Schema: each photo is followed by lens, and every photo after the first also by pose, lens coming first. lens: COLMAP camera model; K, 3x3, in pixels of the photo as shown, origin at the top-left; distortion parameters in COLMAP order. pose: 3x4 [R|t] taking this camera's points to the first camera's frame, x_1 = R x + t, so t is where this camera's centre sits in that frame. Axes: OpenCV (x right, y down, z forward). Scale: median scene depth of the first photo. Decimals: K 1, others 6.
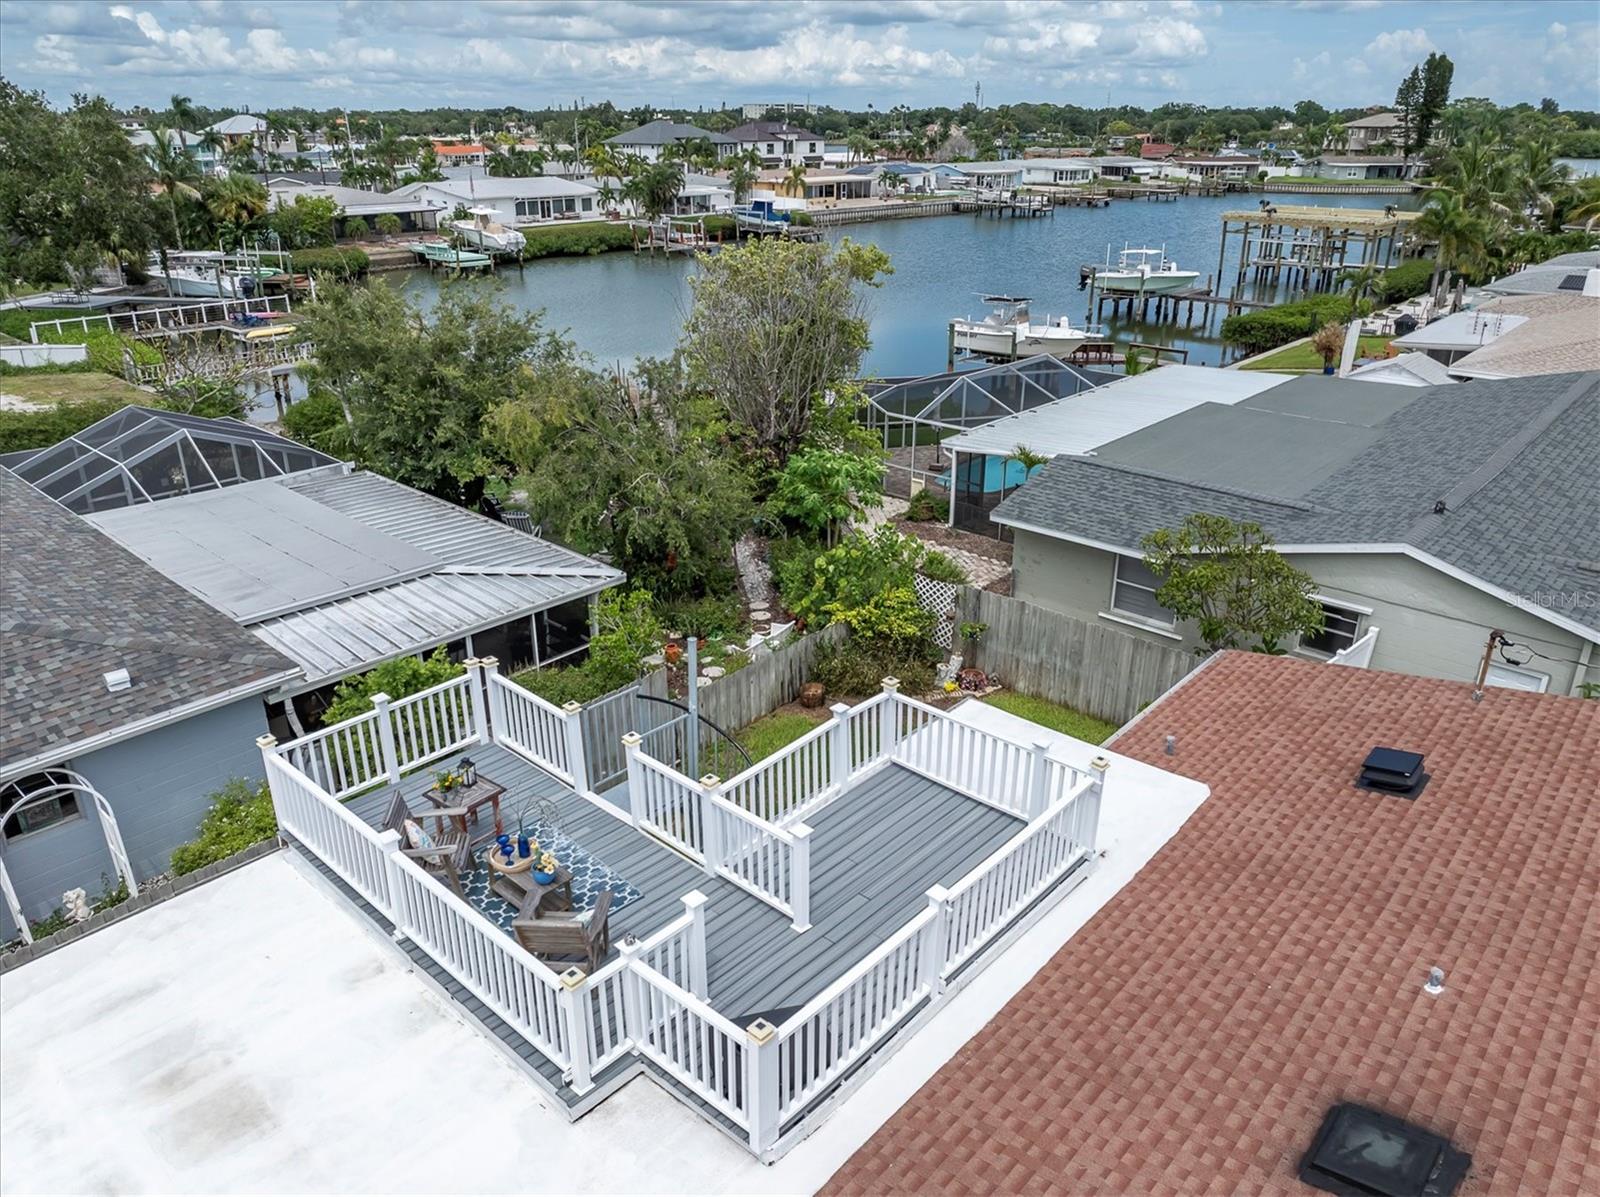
lens RADIAL K [[1092.9, 0, 803.4], [0, 1092.9, 598.6], [0, 0, 1]] dist [-0.020694, 0.009183]
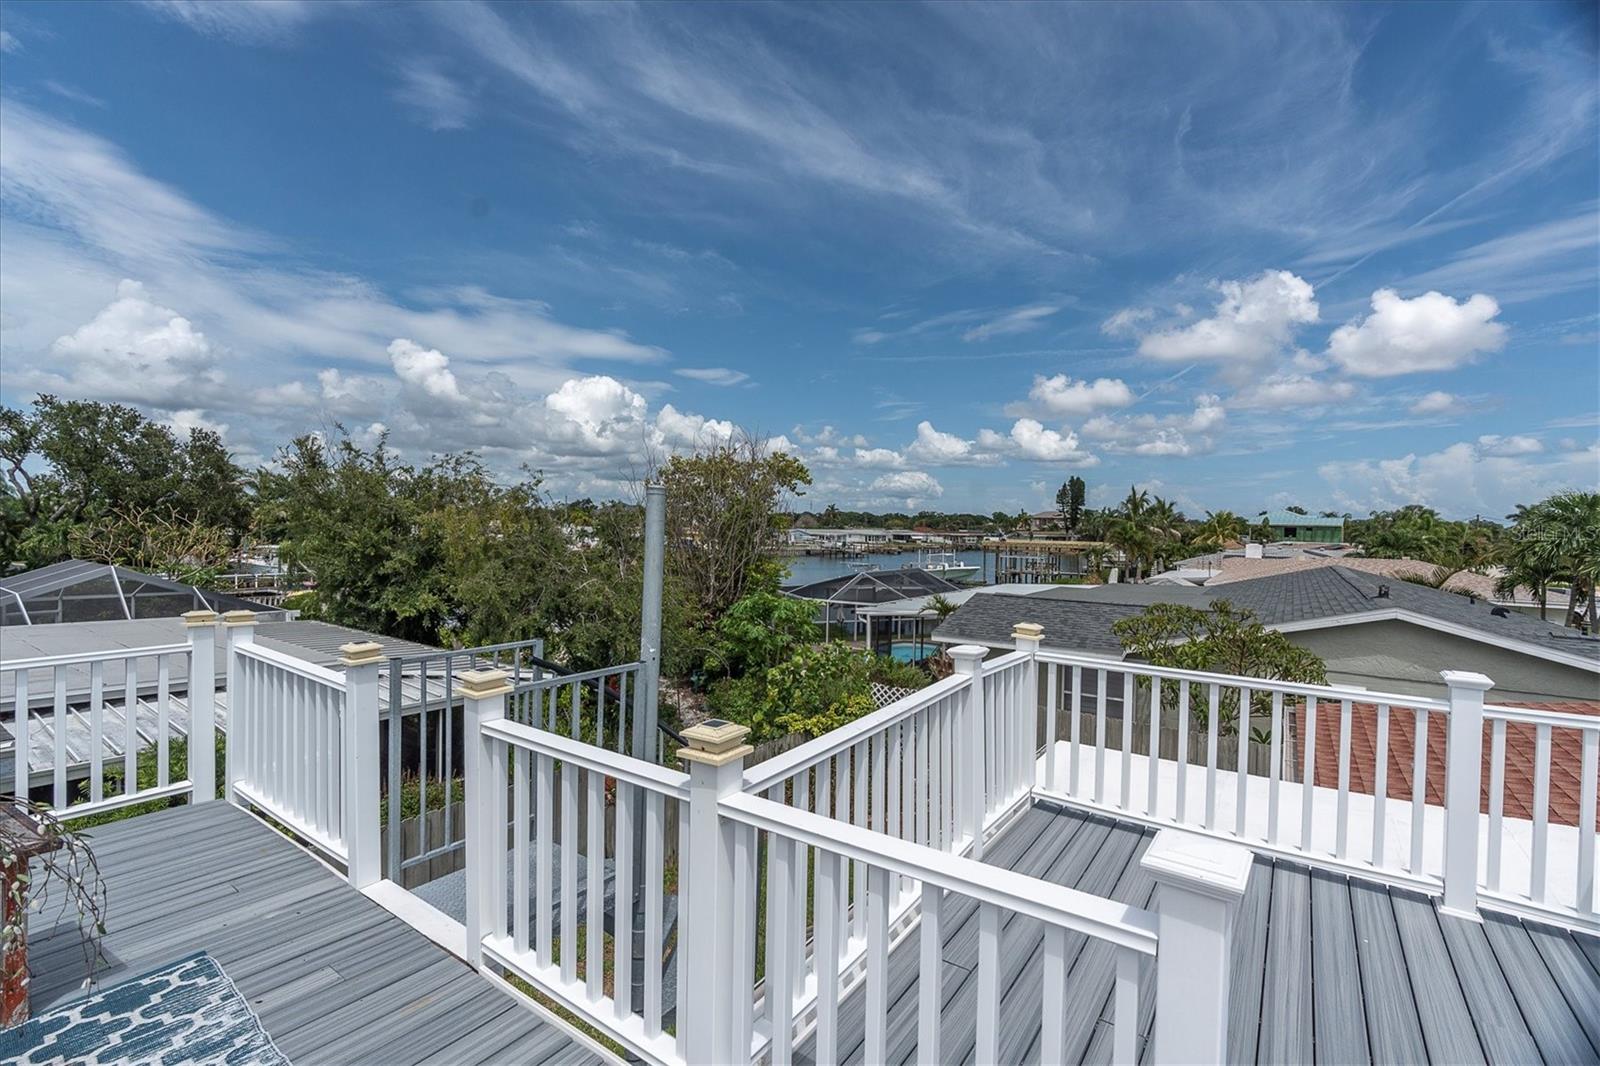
lens RADIAL K [[706.6, 0, 795.5], [0, 706.6, 529.7], [0, 0, 1]] dist [-0.003694, -0.001180]
pose [[0.992341, 0.019711, 0.121942, -0.033448], [0.029352, 0.921286, -0.387777, 0.072169], [-0.119987, 0.388387, 0.913651, 0.302651]]
